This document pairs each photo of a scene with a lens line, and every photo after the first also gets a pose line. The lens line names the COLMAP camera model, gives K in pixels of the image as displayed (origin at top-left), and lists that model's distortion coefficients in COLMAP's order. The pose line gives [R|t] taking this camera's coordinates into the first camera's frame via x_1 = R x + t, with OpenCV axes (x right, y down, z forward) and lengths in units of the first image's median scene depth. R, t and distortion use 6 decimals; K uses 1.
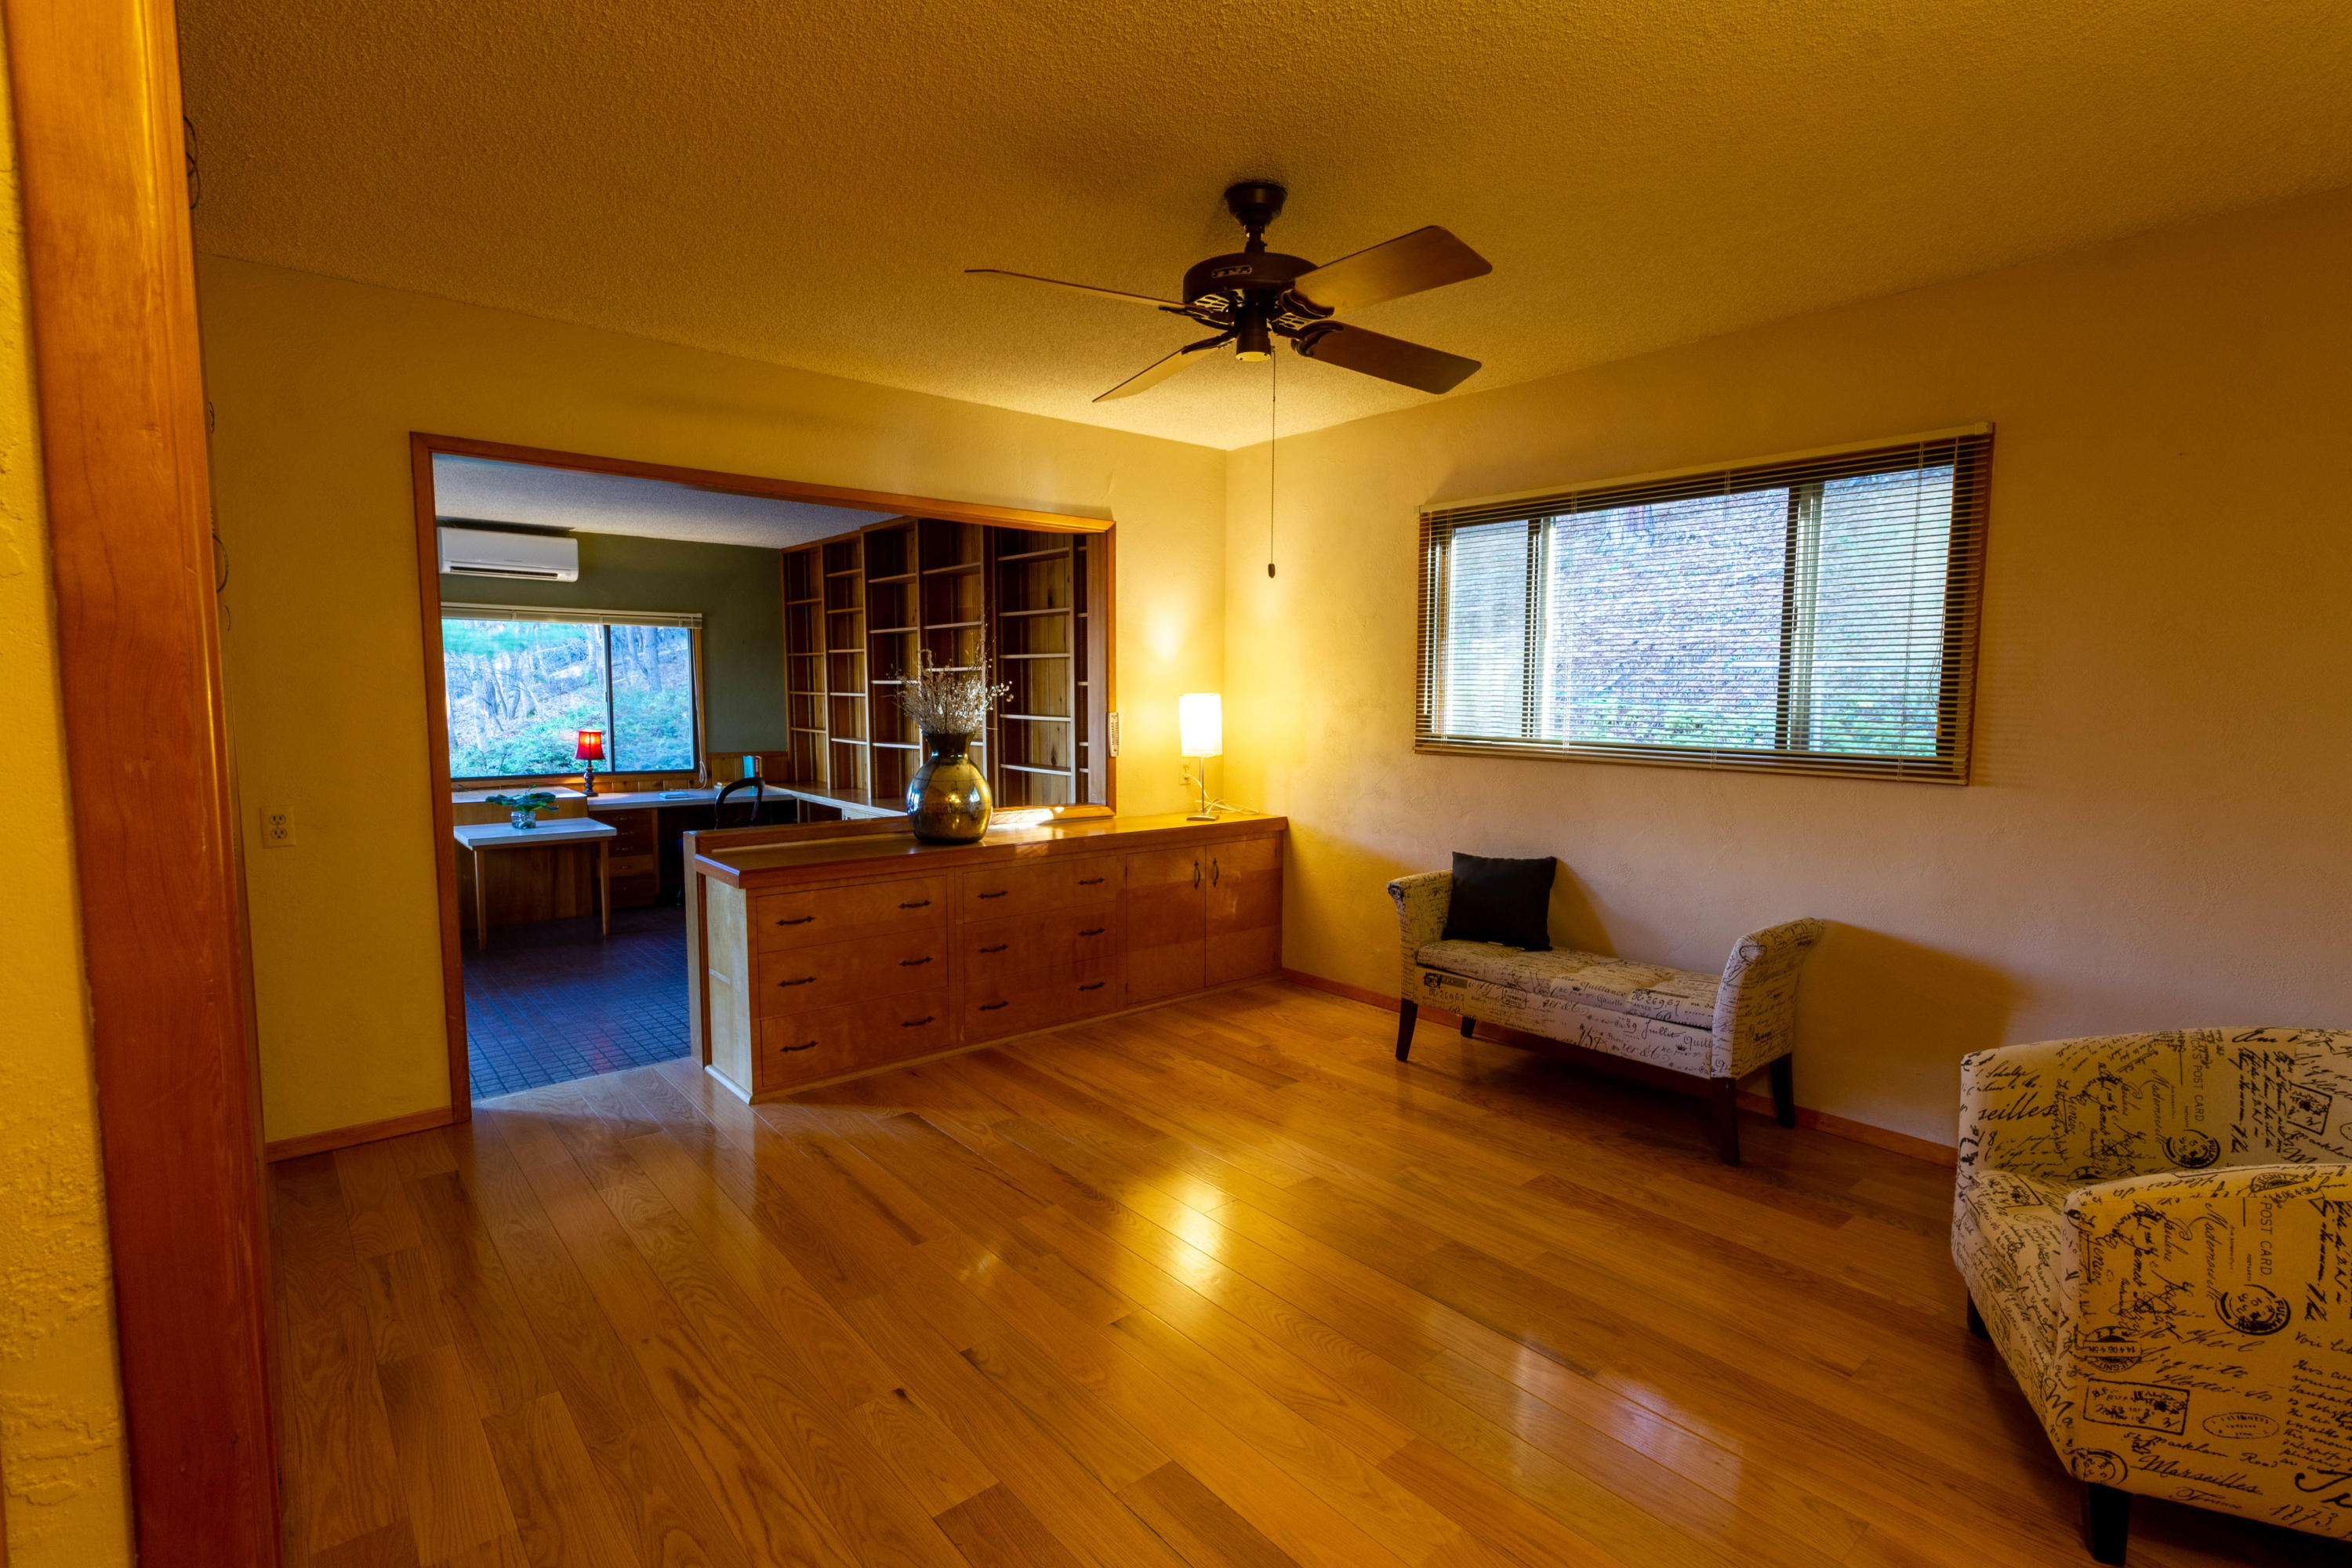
lens RADIAL K [[1073.7, 0, 1167.5], [0, 1073.7, 784.4], [0, 0, 1]] dist [0.002555, 0.000467]
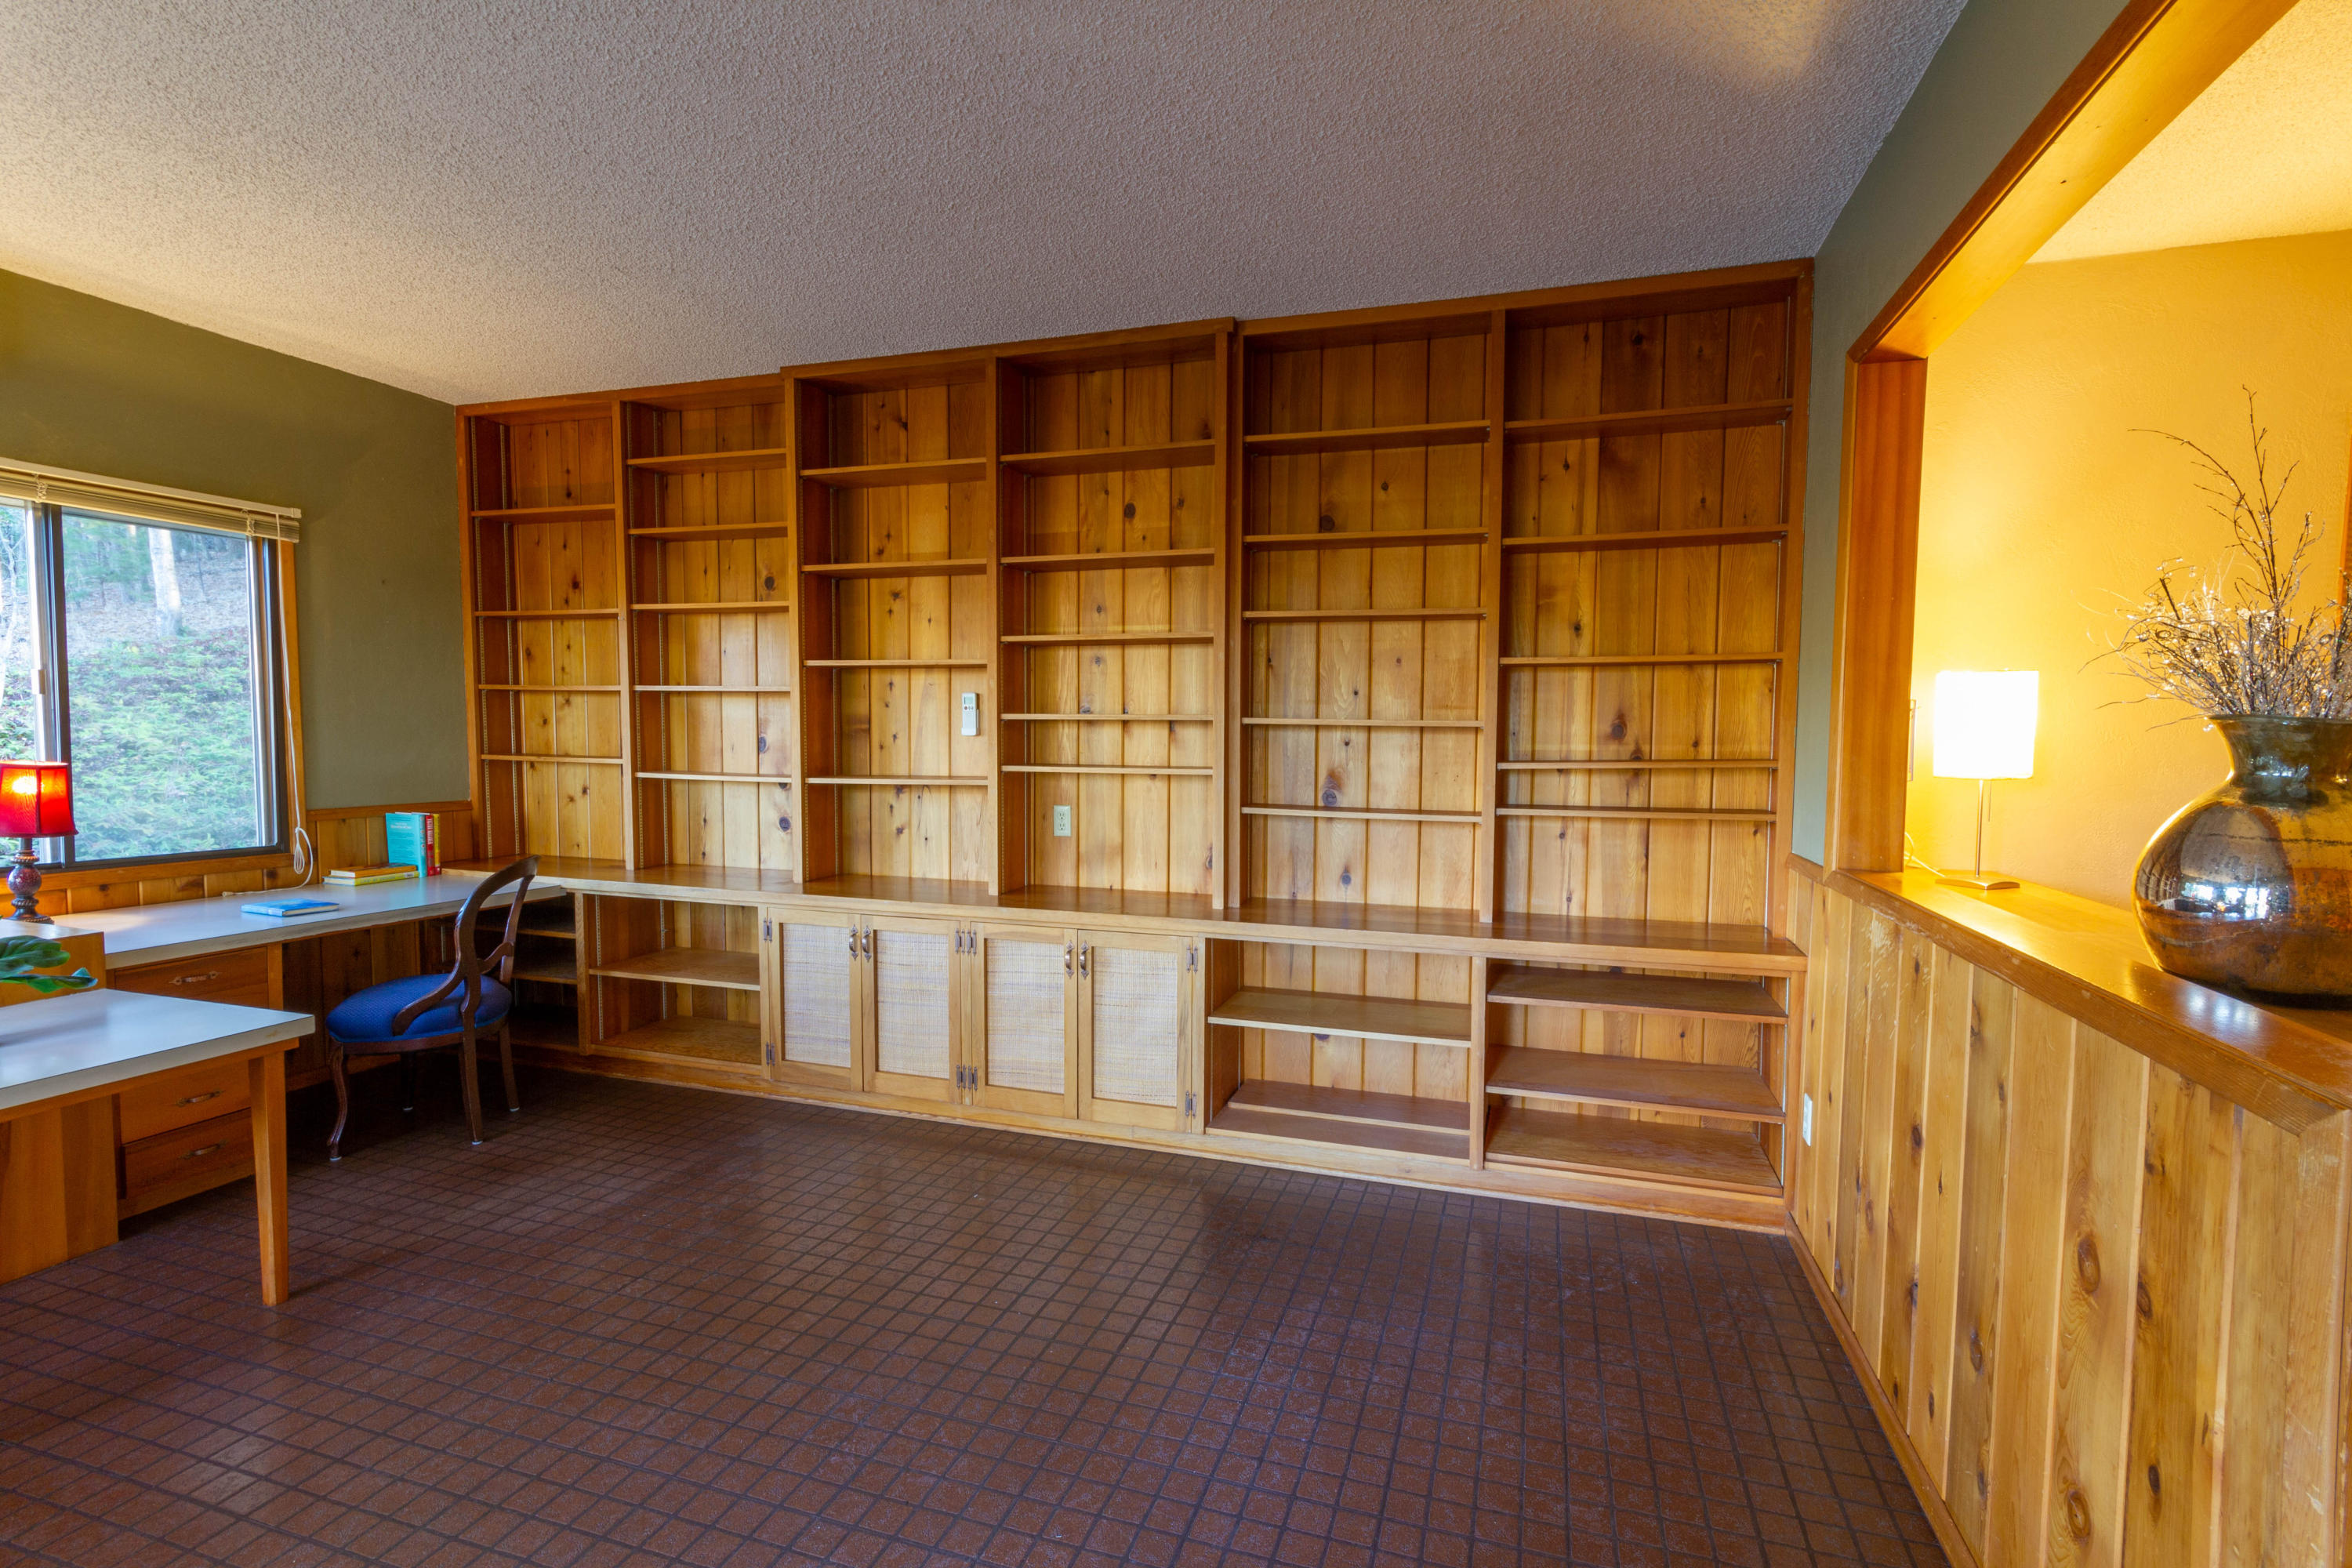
lens RADIAL K [[1073.7, 0, 1187.6], [0, 1073.7, 788.6], [0, 0, 1]] dist [0.002555, 0.000467]
pose [[0.844481, -0.029141, 0.534793, -0.358077], [0.043188, 0.998972, -0.013764, -0.015541], [-0.533842, 0.034720, 0.844871, 0.404049]]
